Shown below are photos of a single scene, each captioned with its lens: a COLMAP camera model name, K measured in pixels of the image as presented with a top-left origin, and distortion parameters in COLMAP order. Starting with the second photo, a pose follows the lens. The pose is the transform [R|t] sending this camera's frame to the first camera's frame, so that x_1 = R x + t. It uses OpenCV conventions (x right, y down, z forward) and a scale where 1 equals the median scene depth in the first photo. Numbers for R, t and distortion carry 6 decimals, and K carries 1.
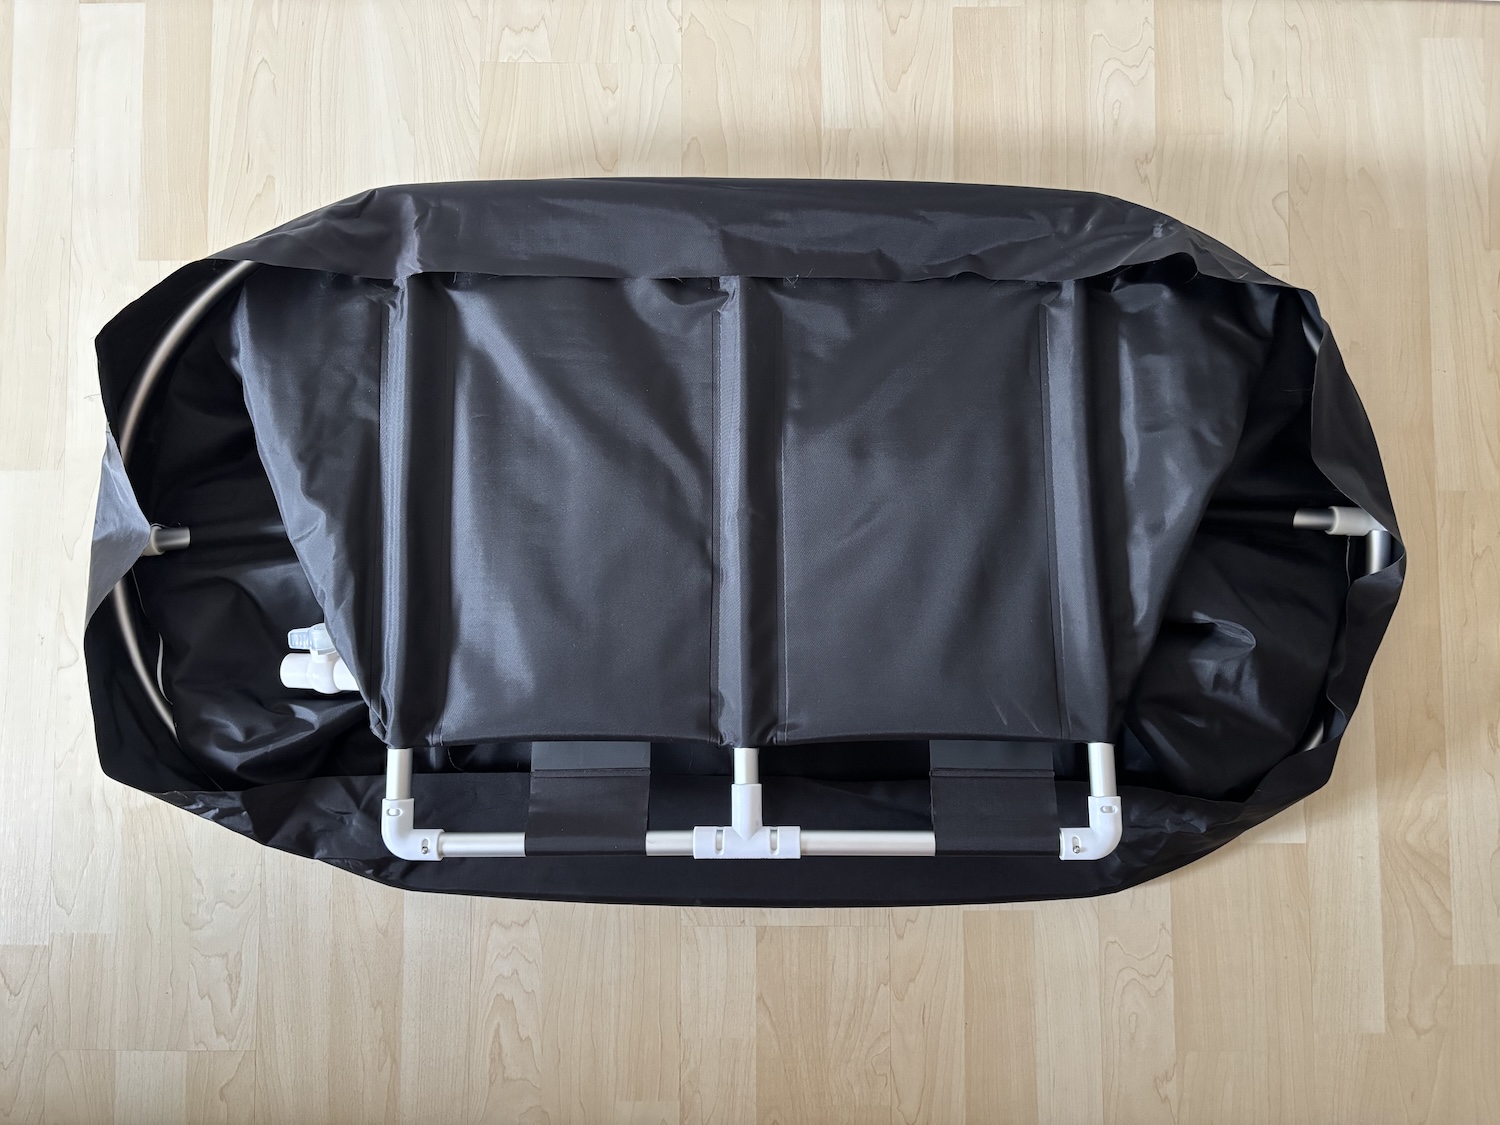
lens RADIAL K [[1141.1, 0, 746.2], [0, 1141.1, 564.5], [0, 0, 1]] dist [0.056134, -0.082096]
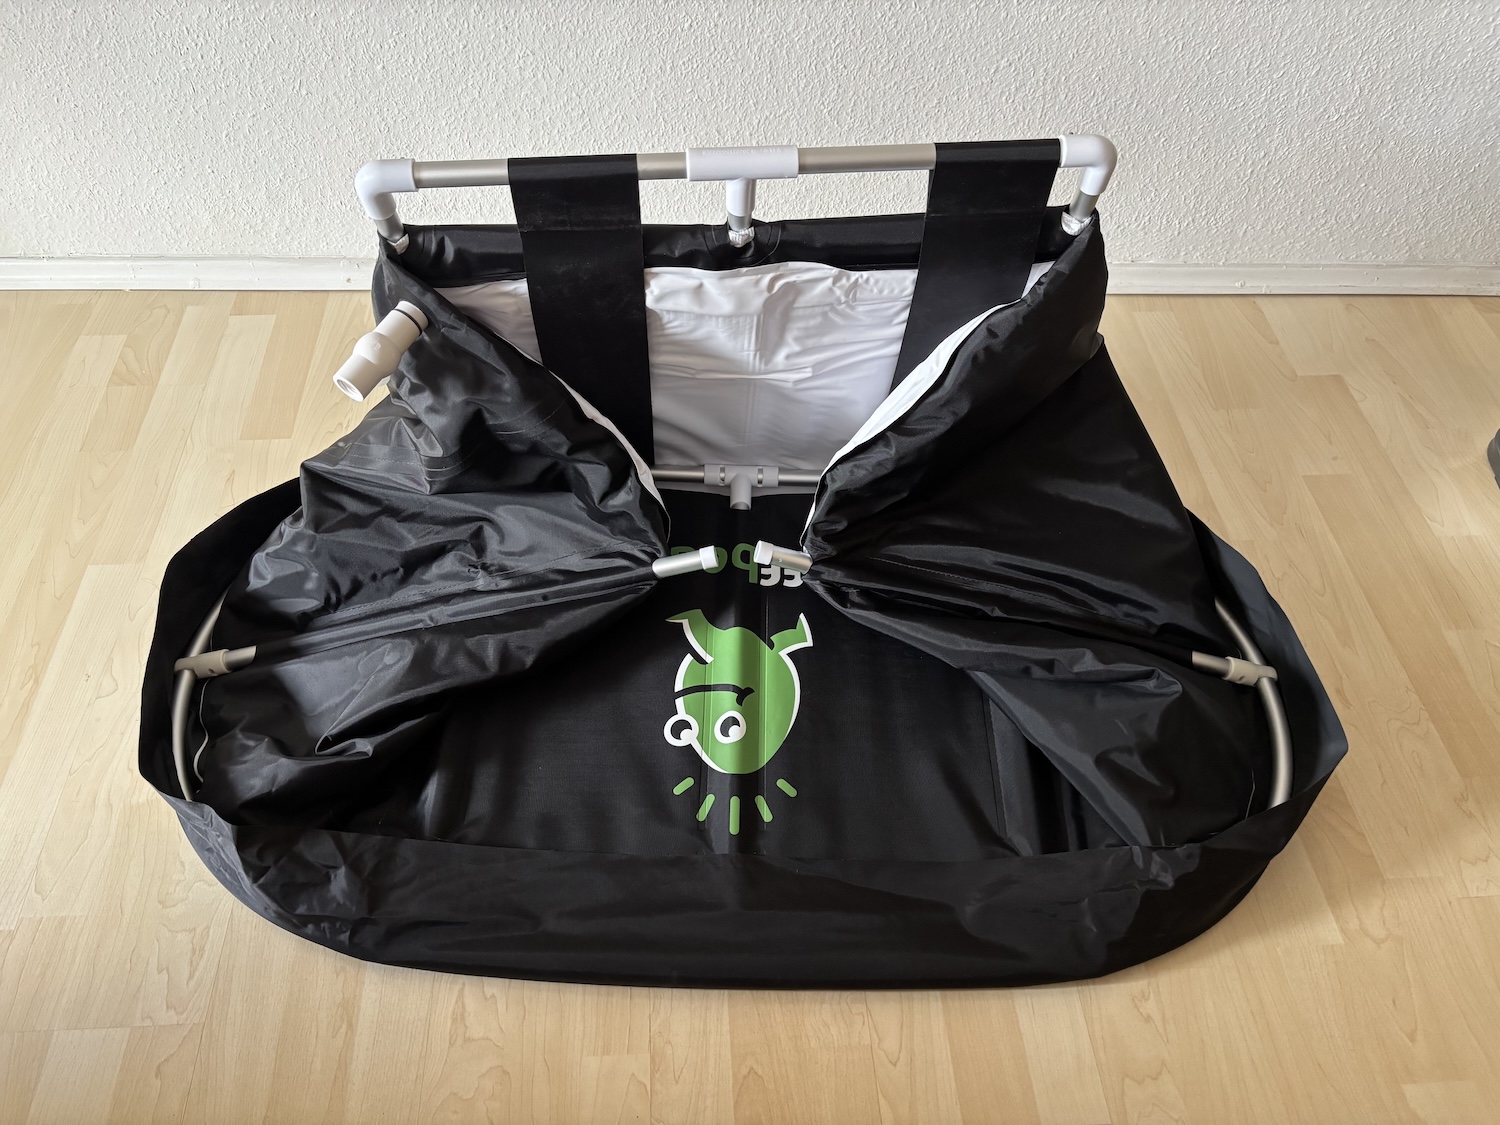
lens RADIAL K [[1141.1, 0, 746.2], [0, 1141.1, 564.5], [0, 0, 1]] dist [0.056134, -0.082096]
pose [[0.997751, -0.035991, 0.056546, -0.017657], [0.062626, 0.801237, -0.595060, 0.710818], [-0.023890, 0.597263, 0.801689, -0.004209]]
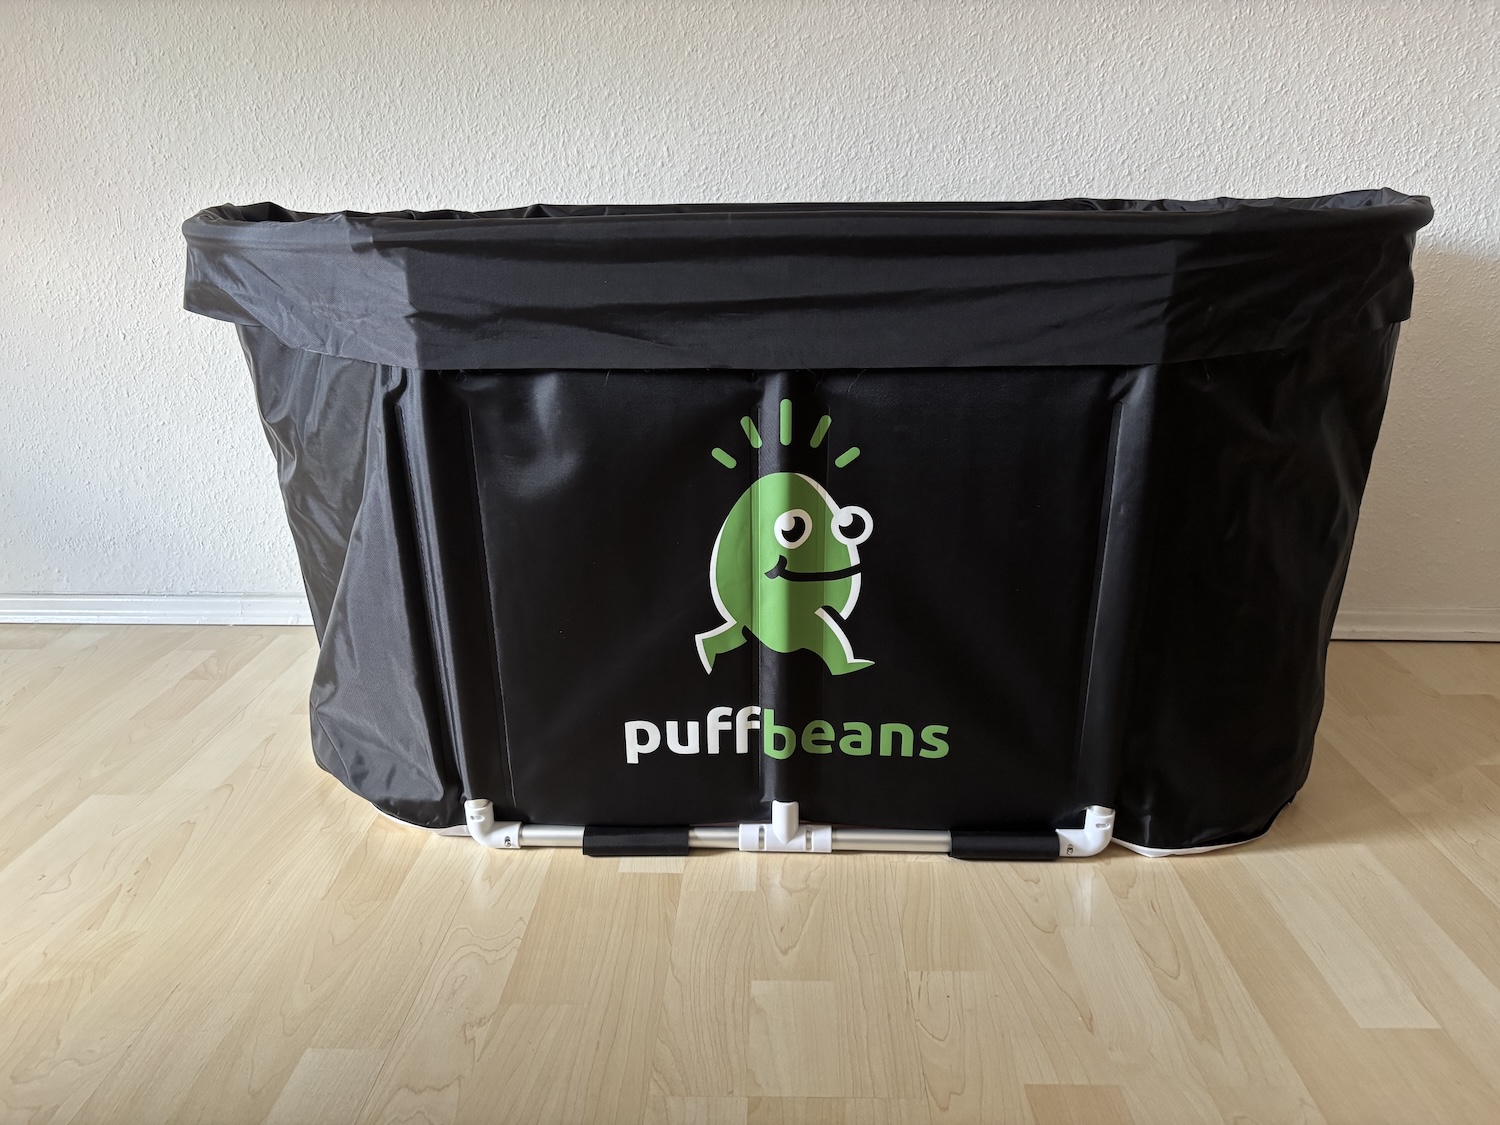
lens RADIAL K [[1141.1, 0, 746.2], [0, 1141.1, 564.5], [0, 0, 1]] dist [0.056134, -0.082096]
pose [[0.999248, -0.005359, -0.038400, 0.038113], [-0.034221, 0.343694, -0.938458, 0.901447], [0.018227, 0.939067, 0.343252, 0.420538]]
